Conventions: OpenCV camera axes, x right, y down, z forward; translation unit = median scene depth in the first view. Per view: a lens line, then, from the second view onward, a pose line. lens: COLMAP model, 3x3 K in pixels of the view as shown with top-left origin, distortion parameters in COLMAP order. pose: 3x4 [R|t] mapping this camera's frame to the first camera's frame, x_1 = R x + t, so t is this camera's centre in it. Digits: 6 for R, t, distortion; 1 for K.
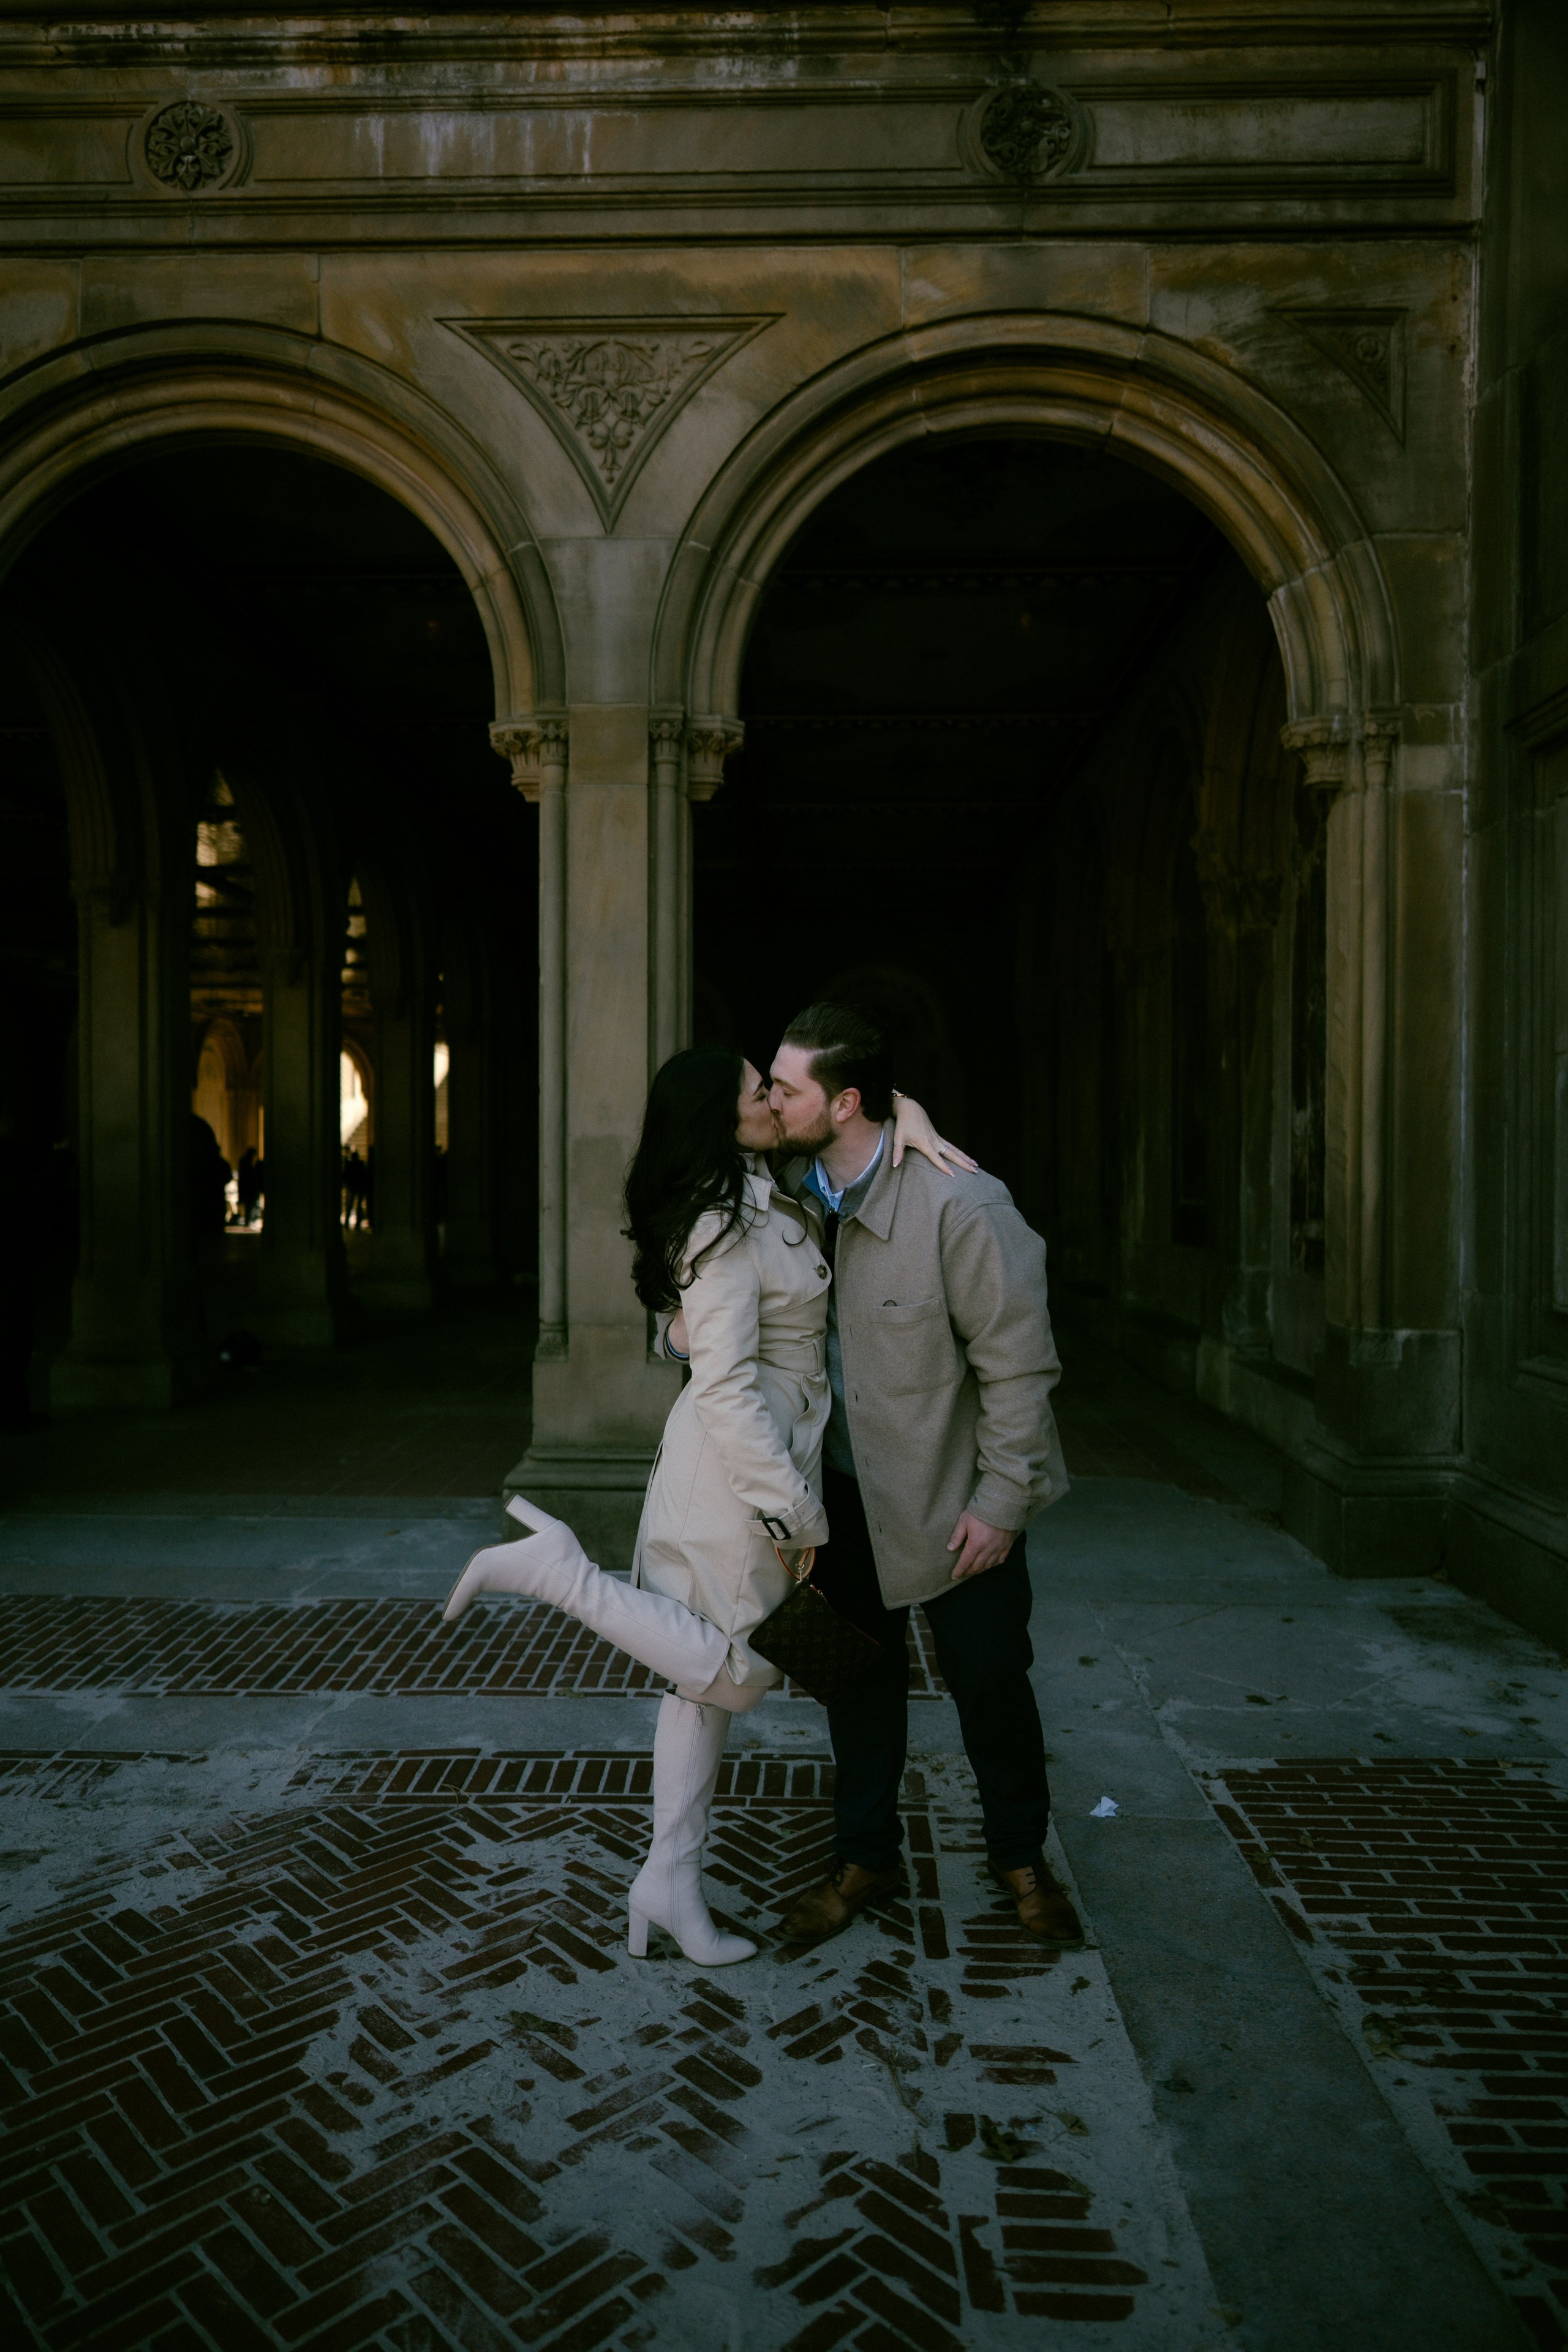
lens RADIAL K [[1568.6, 0, 786.1], [0, 1568.6, 1178.8], [0, 0, 1]] dist [-0.003038, 0.001523]
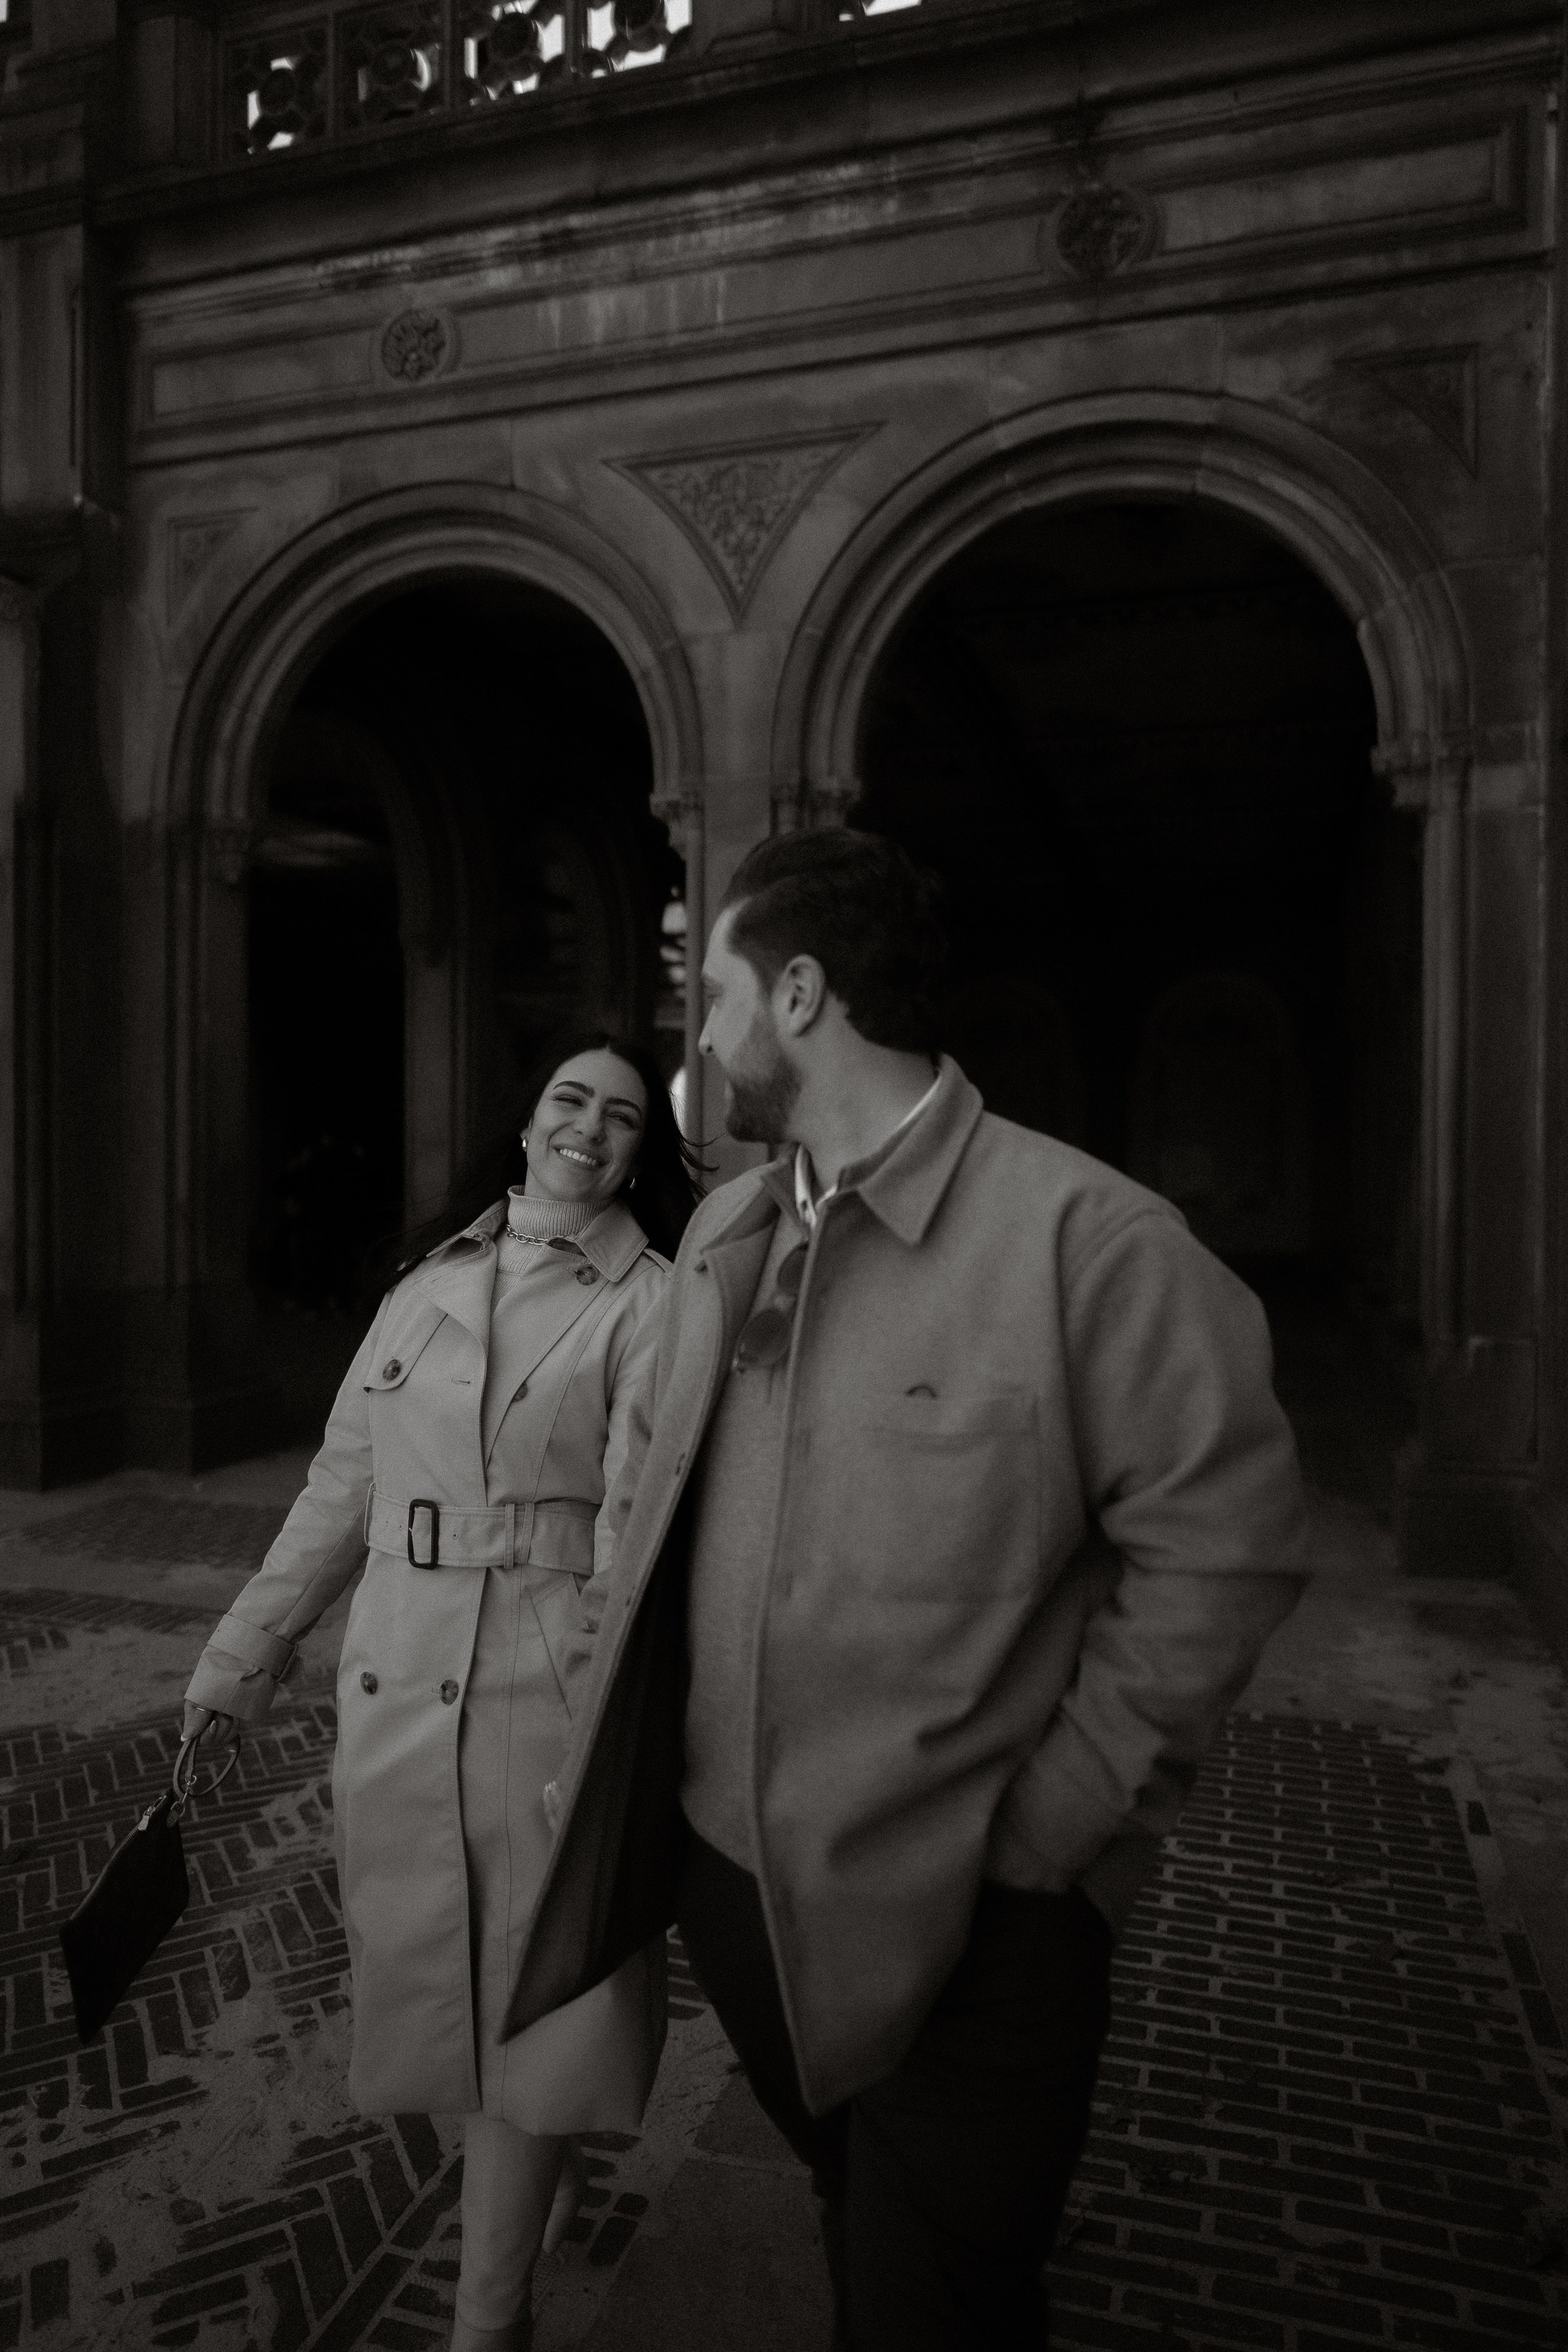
lens RADIAL K [[1568.6, 0, 781.0], [0, 1568.6, 1170.6], [0, 0, 1]] dist [-0.003038, 0.001523]
pose [[0.962947, 0.006184, -0.269621, 0.234490], [-0.008628, 0.999932, -0.007880, -0.000344], [0.269553, 0.009914, 0.962934, -0.107196]]
